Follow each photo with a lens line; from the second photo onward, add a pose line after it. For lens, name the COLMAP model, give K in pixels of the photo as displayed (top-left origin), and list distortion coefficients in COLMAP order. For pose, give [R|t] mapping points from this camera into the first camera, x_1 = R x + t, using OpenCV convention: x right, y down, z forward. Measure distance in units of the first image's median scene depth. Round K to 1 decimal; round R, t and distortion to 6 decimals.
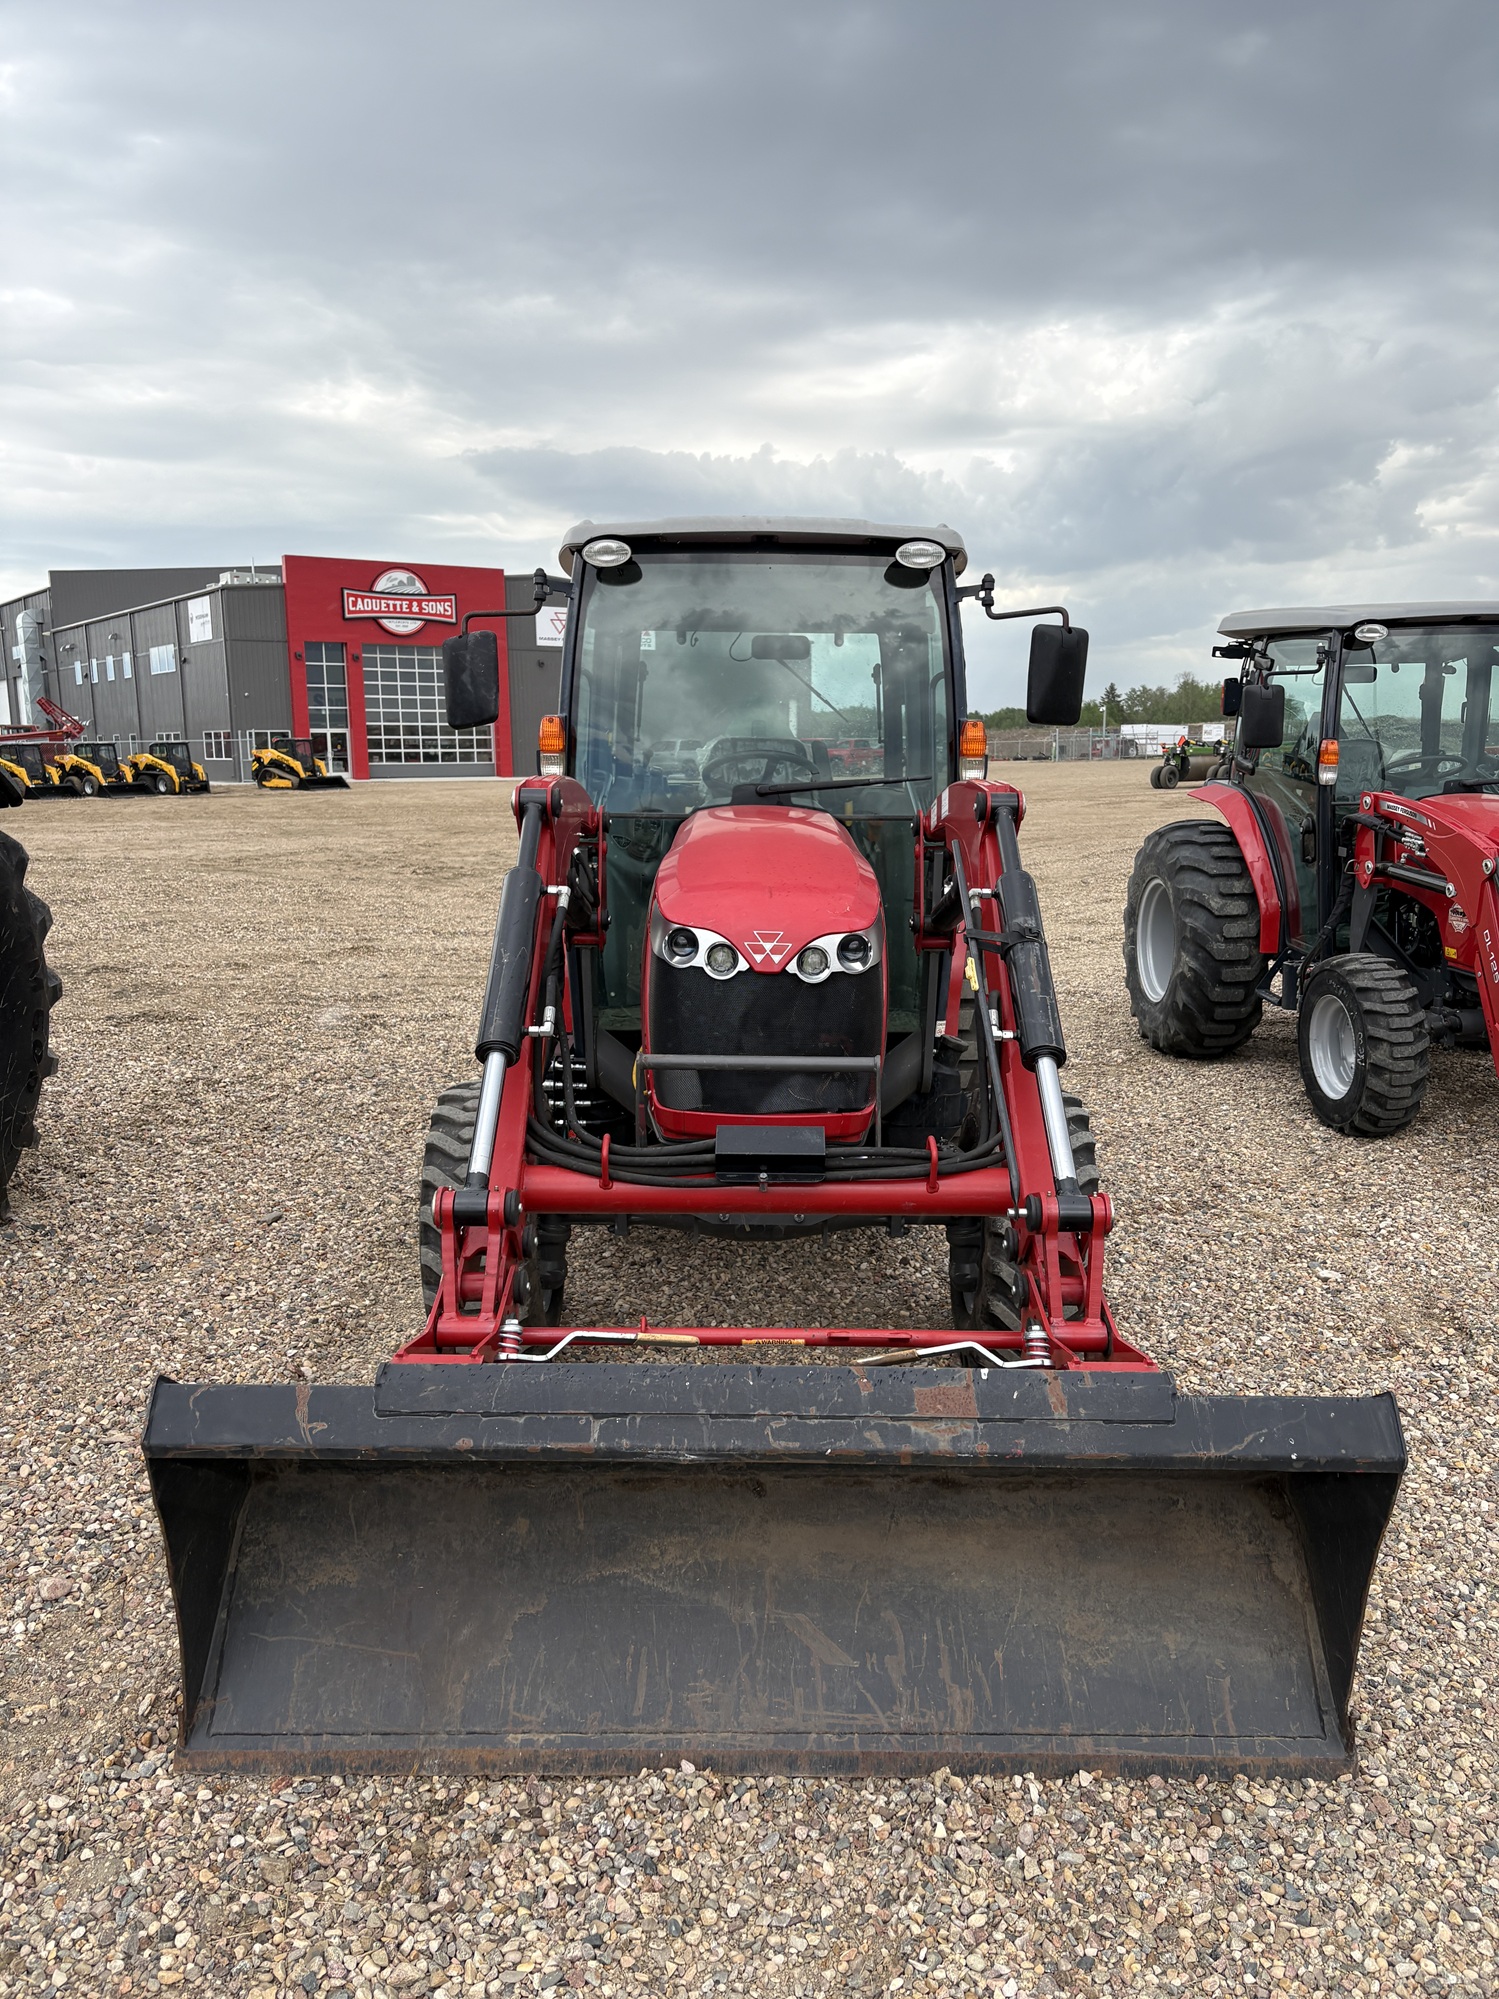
lens RADIAL K [[1510.4, 0, 747.3], [0, 1510.4, 1008.8], [0, 0, 1]] dist [0.054979, -0.060968]
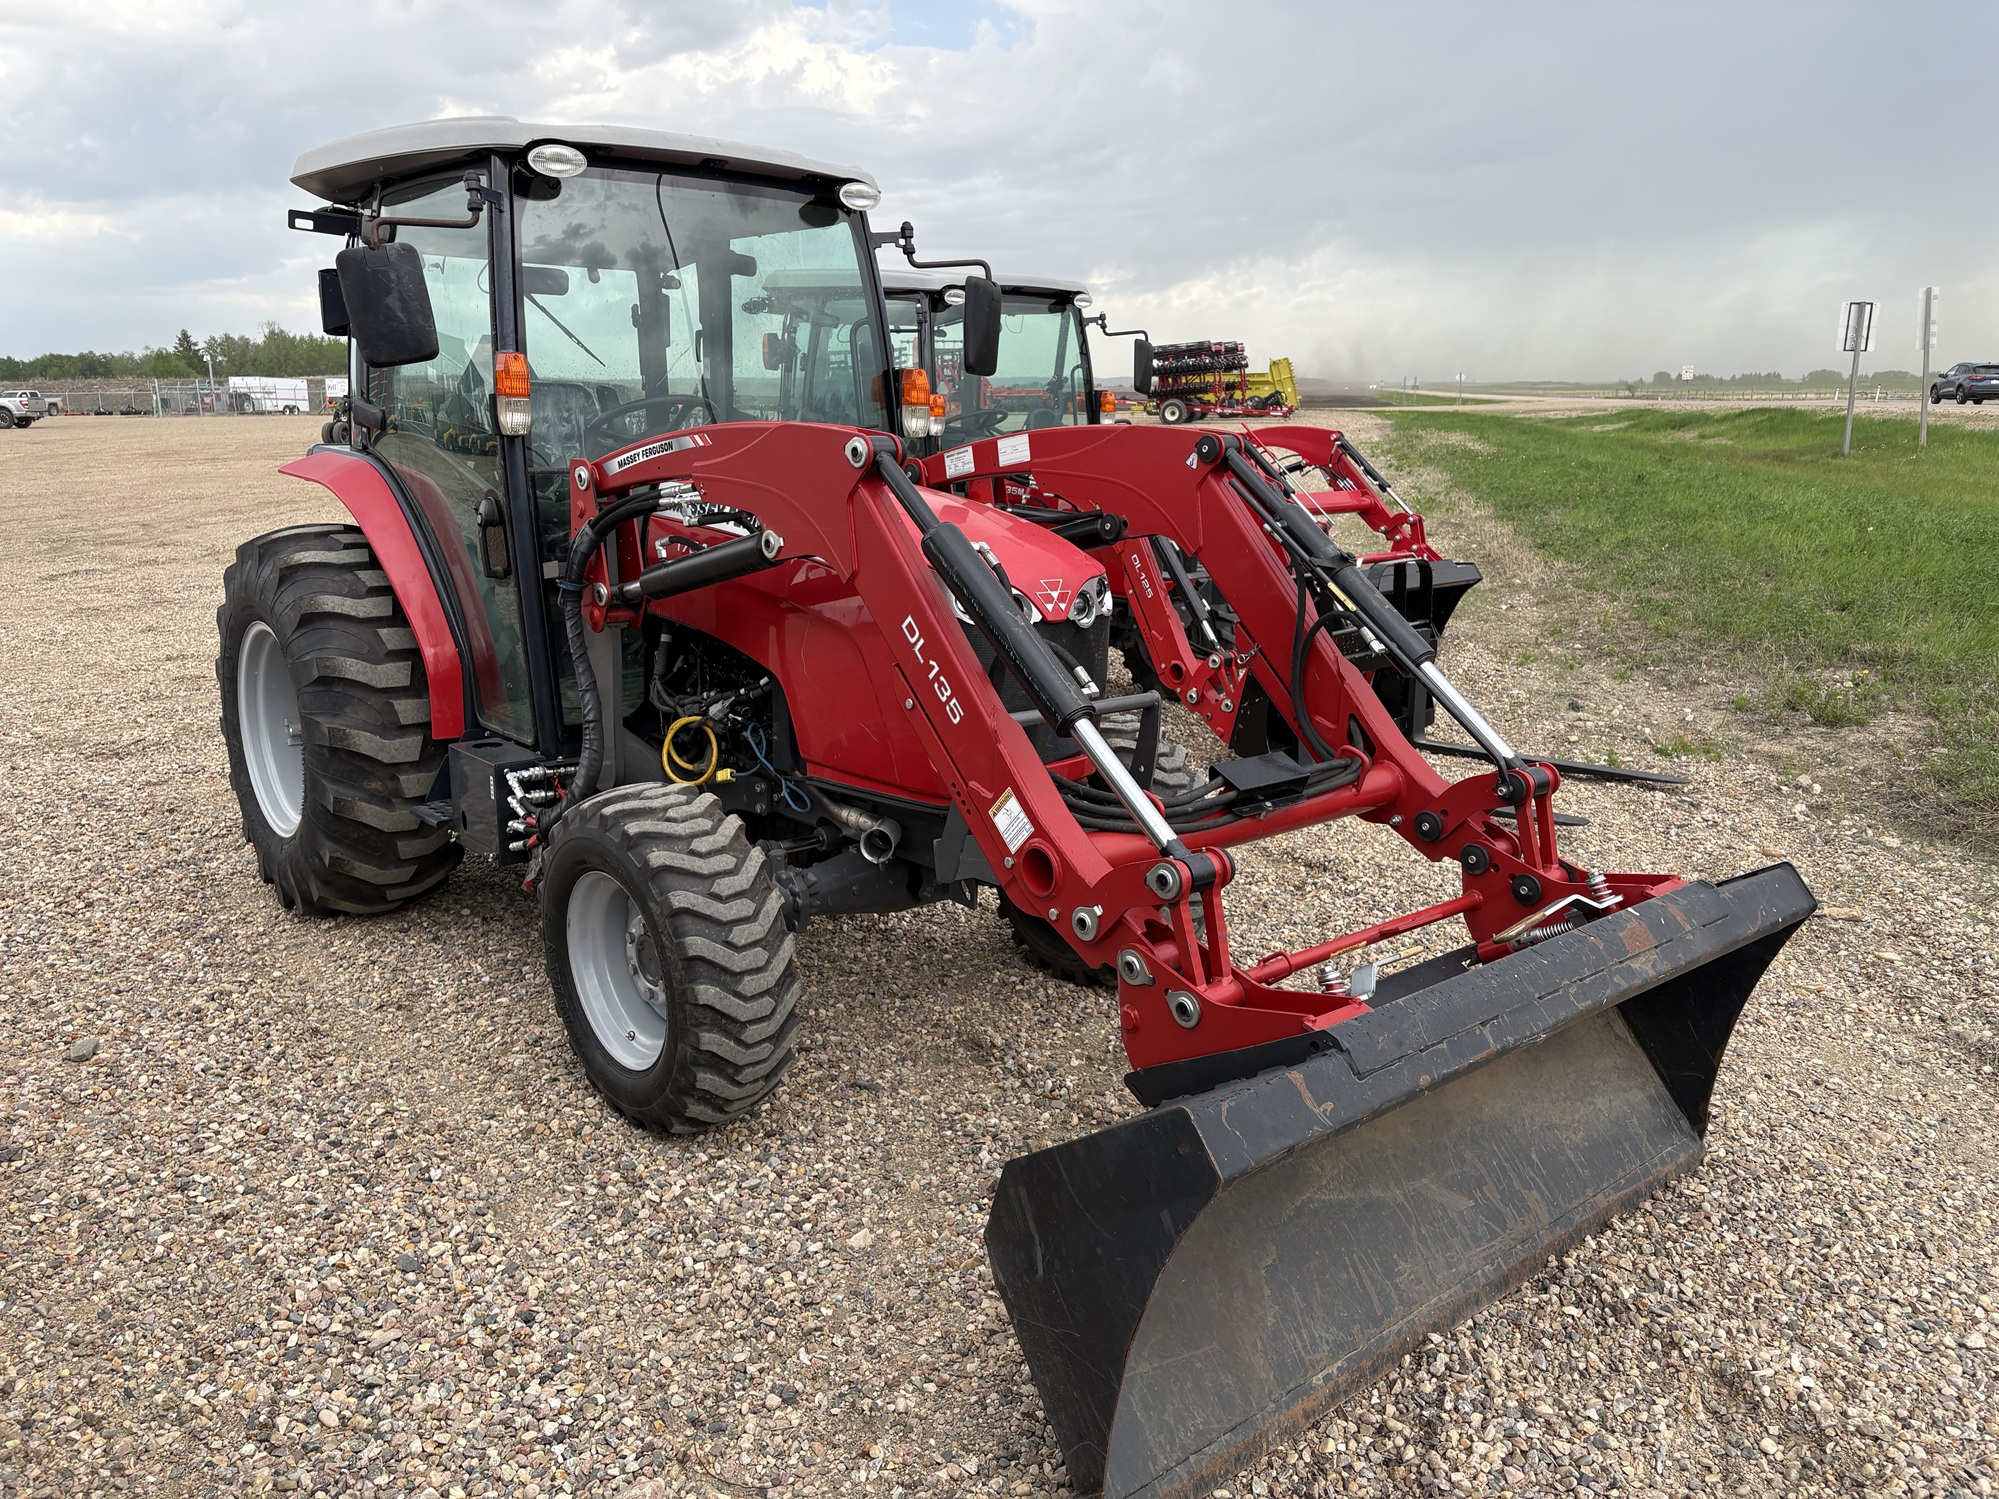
lens RADIAL K [[1510.4, 0, 987.2], [0, 1510.4, 733.4], [0, 0, 1]] dist [0.054979, -0.060968]
pose [[0.763082, -0.134881, 0.632071, -0.395631], [0.107695, 0.990844, 0.081425, -0.022081], [-0.637266, 0.005937, 0.770621, 0.158807]]
